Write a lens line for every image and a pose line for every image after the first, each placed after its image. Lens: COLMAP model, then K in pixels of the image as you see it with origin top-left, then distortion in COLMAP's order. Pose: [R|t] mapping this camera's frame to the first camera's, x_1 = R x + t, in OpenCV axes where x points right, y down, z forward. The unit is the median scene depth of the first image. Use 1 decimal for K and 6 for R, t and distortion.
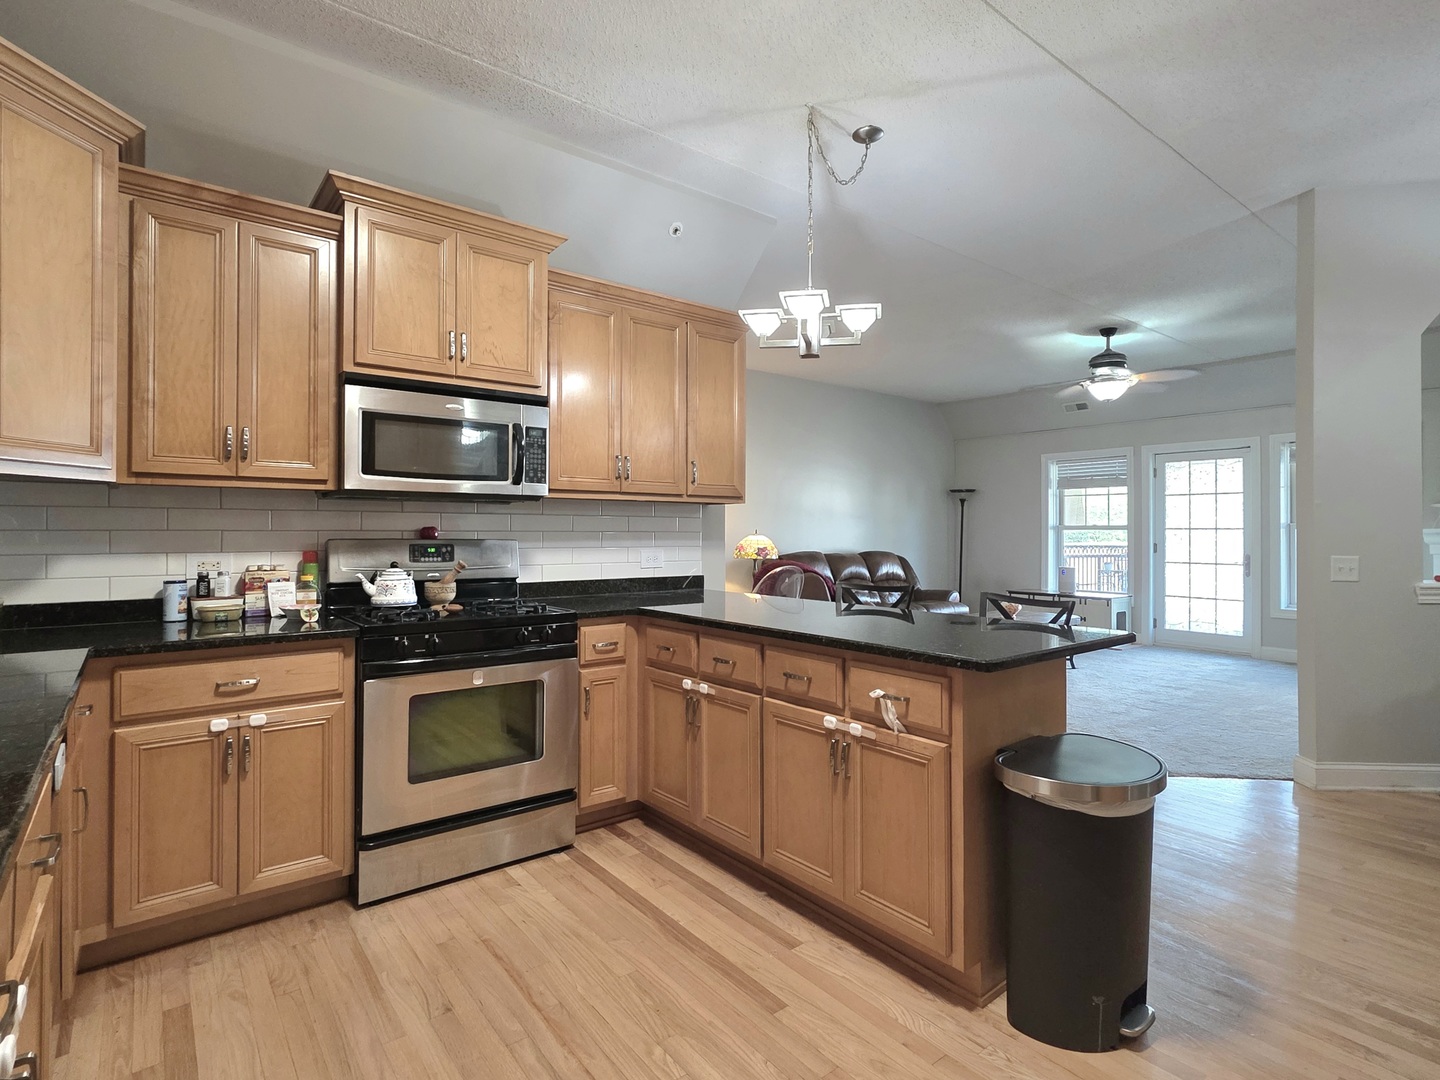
lens RADIAL K [[728.2, 0, 720.0], [0, 728.2, 540.0], [0, 0, 1]] dist [0.000484, 0.000319]
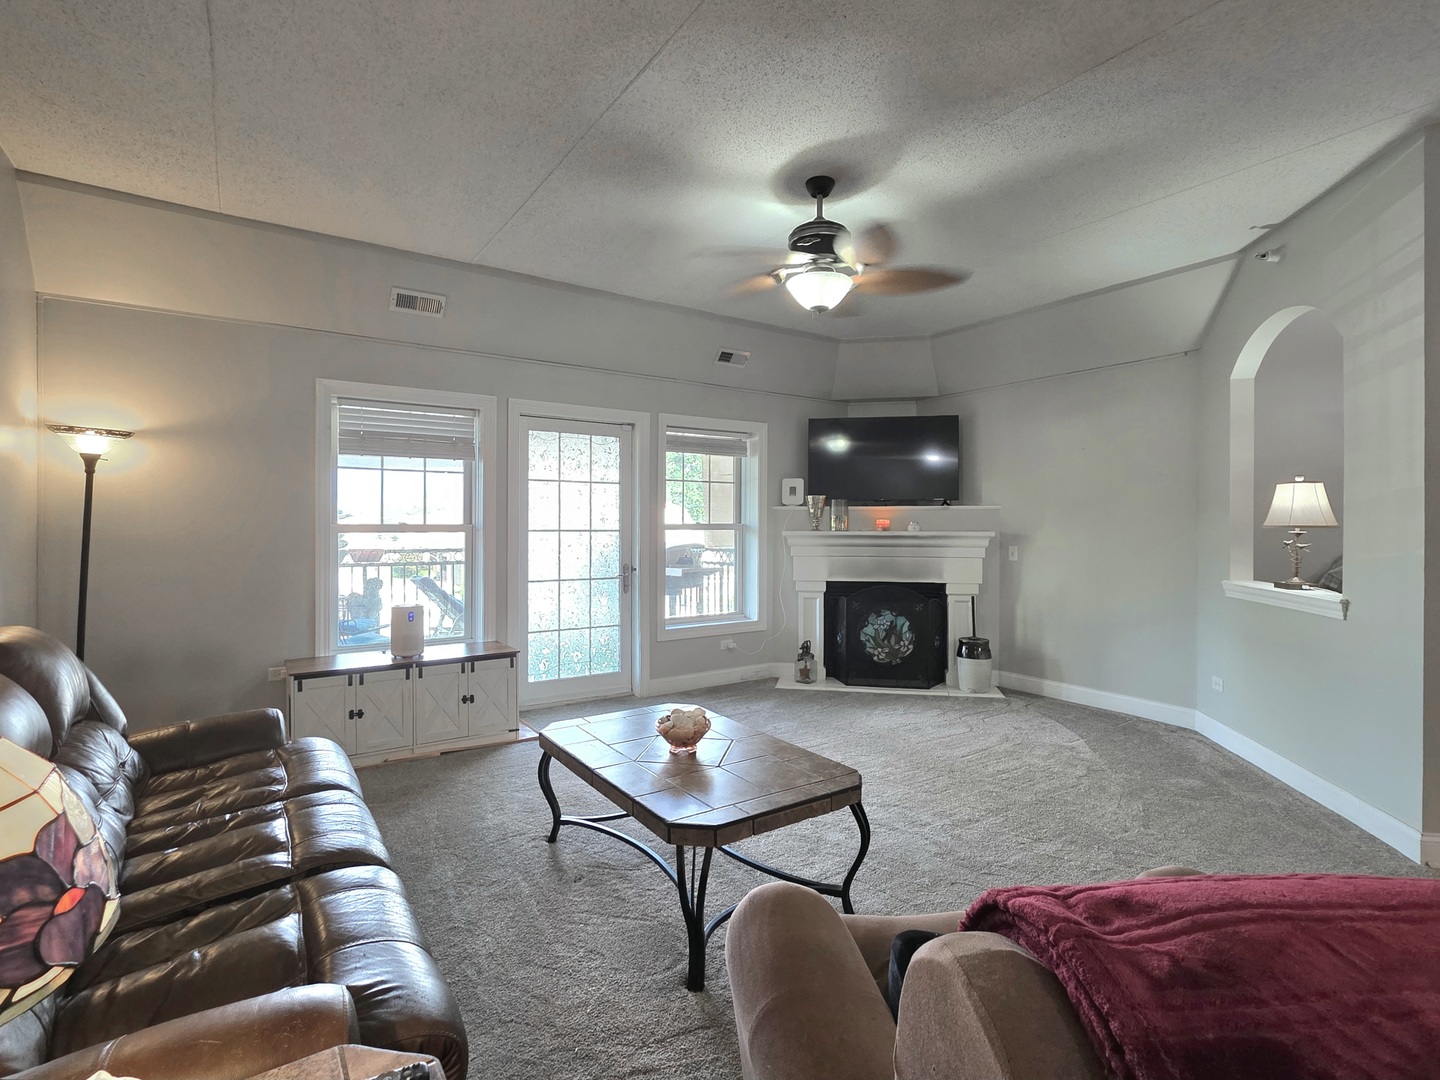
lens RADIAL K [[691.4, 0, 715.0], [0, 691.4, 519.7], [0, 0, 1]] dist [-0.000126, -0.000141]
pose [[0.074125, 0.000860, 0.997249, 0.002221], [0.009663, 0.999952, -0.001581, -0.022503], [-0.997202, 0.009753, 0.074113, 0.787740]]
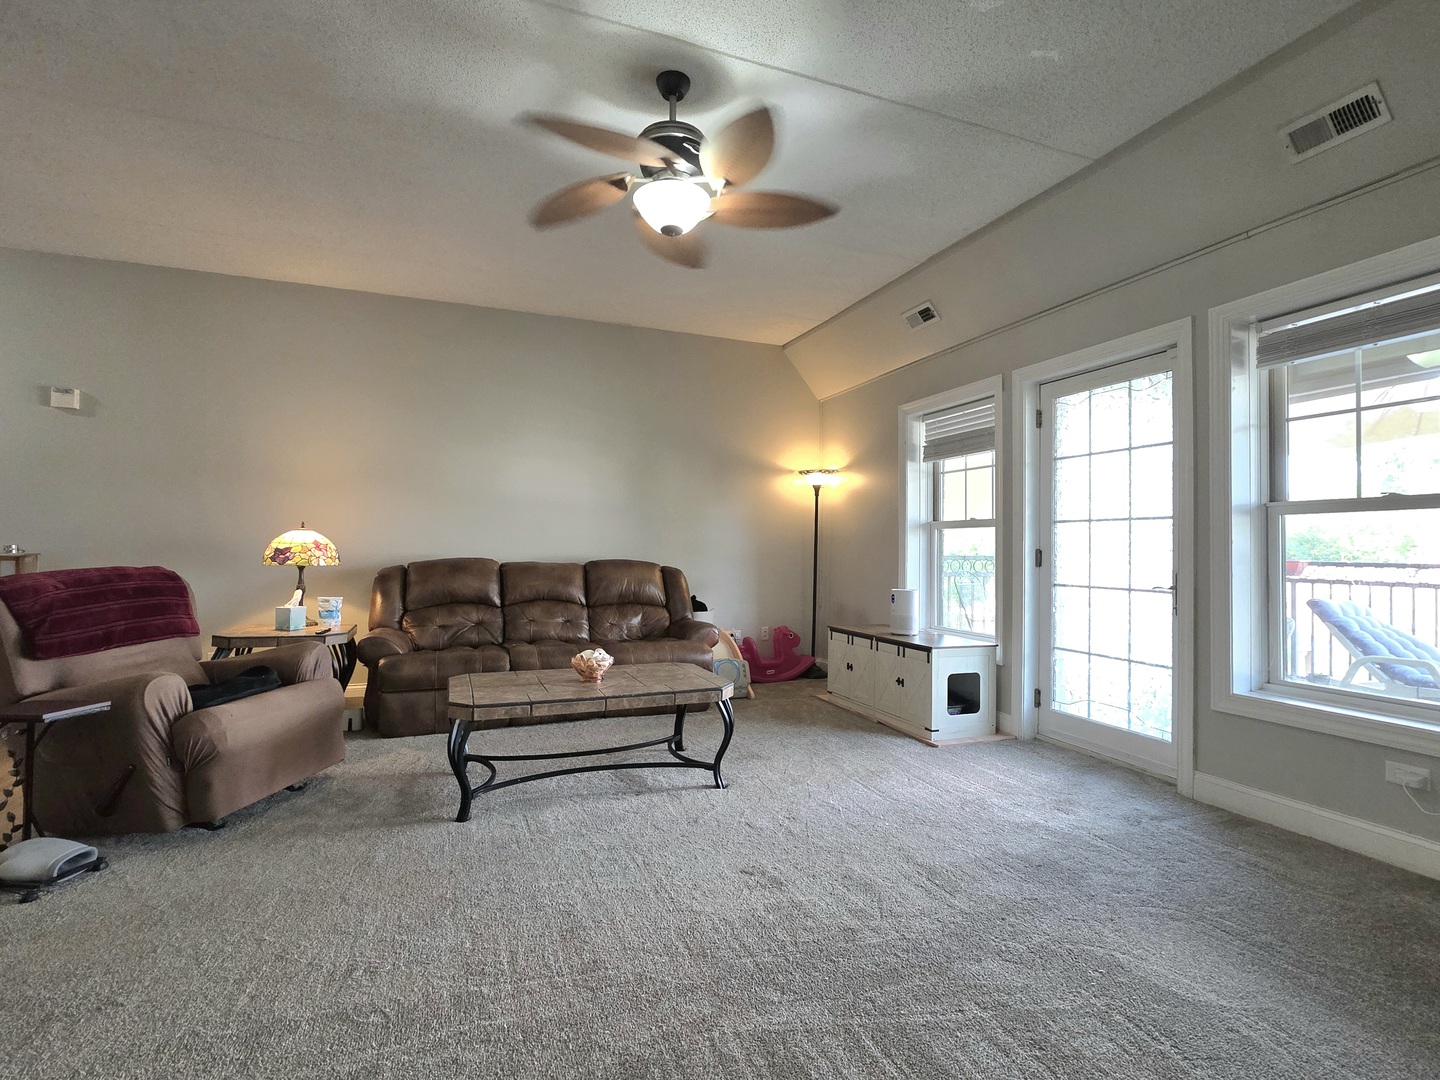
lens RADIAL K [[704.3, 0, 720.9], [0, 704.3, 558.9], [0, 0, 1]] dist [0.001186, -0.000127]
pose [[0.959902, 0.007123, -0.280244, 0.522566], [-0.006516, 0.999974, 0.003098, 0.011067], [0.280259, -0.001147, 0.959924, 0.438575]]
